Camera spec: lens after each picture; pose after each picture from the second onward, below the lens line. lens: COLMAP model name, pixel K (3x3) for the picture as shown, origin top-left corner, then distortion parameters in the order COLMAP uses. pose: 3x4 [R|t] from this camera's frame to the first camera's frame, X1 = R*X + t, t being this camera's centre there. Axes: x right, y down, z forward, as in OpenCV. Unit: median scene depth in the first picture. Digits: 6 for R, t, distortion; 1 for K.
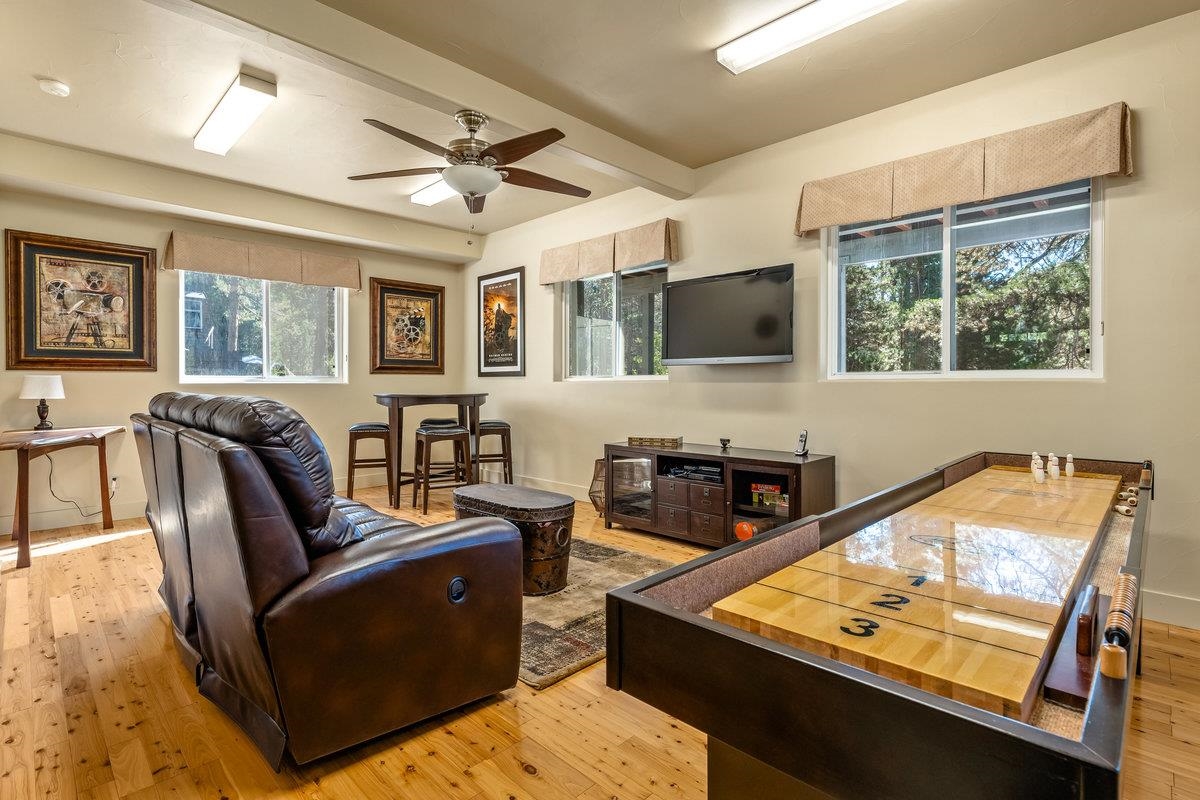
lens RADIAL K [[574.3, 0, 599.3], [0, 574.3, 391.7], [0, 0, 1]] dist [-0.002184, -0.000100]
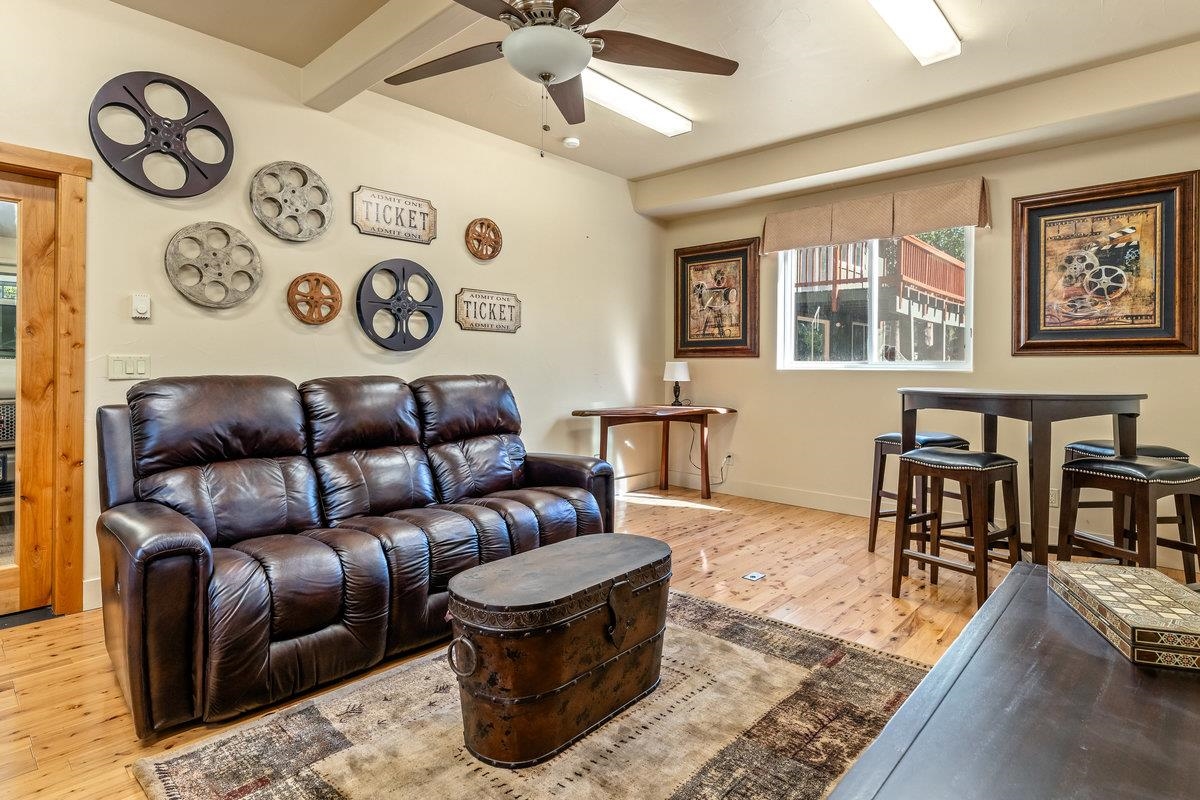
lens RADIAL K [[623.4, 0, 594.2], [0, 623.4, 373.5], [0, 0, 1]] dist [-0.003231, -0.000363]
pose [[0.033097, 0.017906, -0.999292, 0.334417], [-0.015053, 0.999735, 0.017416, -0.022175], [0.999339, 0.014466, 0.033358, 0.695020]]
